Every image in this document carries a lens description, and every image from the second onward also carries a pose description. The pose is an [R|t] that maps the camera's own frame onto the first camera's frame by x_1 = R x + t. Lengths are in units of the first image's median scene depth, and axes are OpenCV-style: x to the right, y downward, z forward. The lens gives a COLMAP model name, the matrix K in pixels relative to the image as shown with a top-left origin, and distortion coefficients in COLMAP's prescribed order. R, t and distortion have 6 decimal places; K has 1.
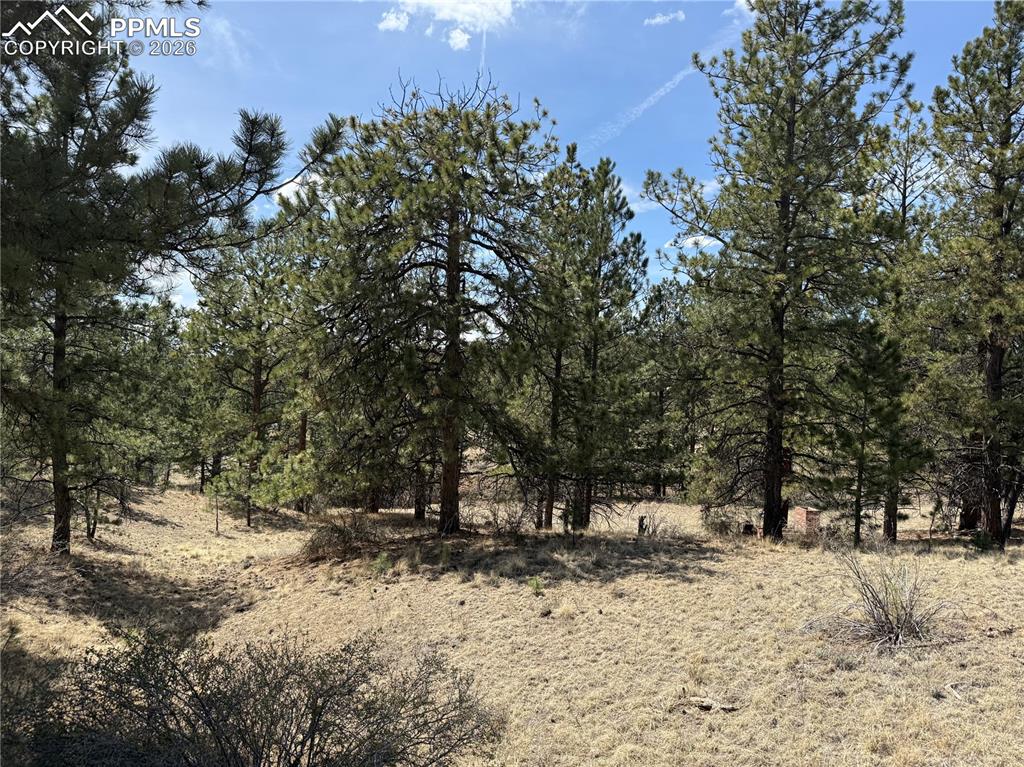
lens RADIAL K [[722.7, 0, 507.9], [0, 722.7, 387.8], [0, 0, 1]] dist [0.068149, -0.092020]
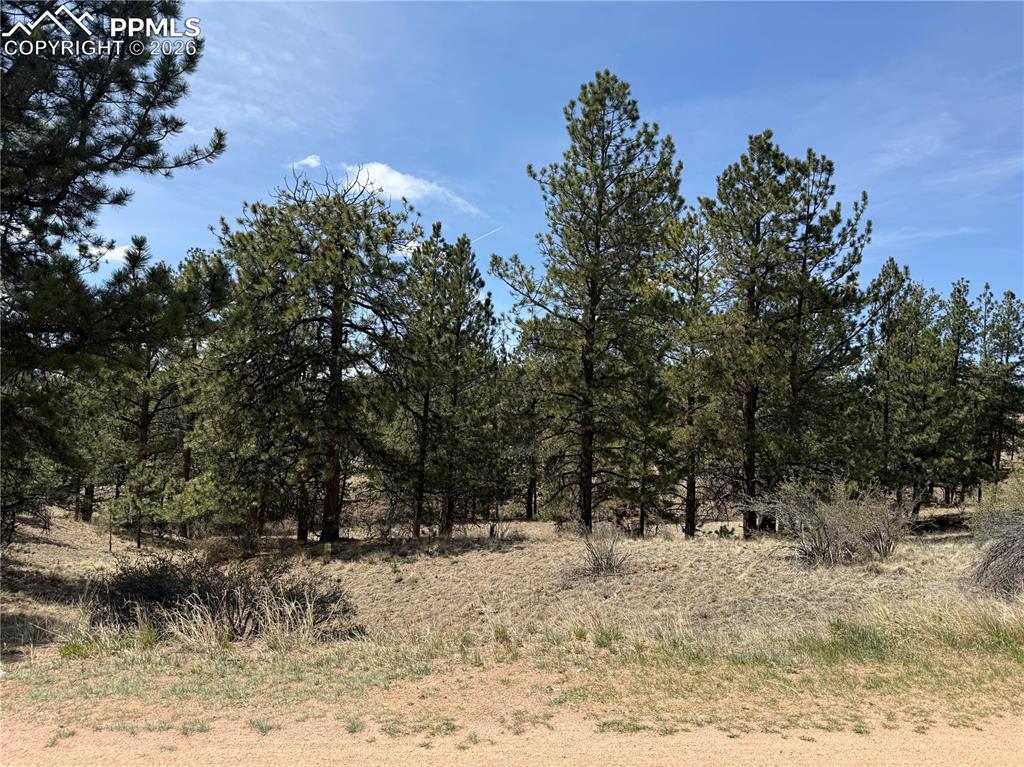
lens RADIAL K [[722.7, 0, 518.7], [0, 722.7, 389.2], [0, 0, 1]] dist [0.068149, -0.092020]
pose [[0.985695, 0.008463, 0.168324, 0.023596], [-0.002397, 0.999341, -0.036210, -0.010627], [-0.168519, 0.035288, 0.985066, -0.273046]]
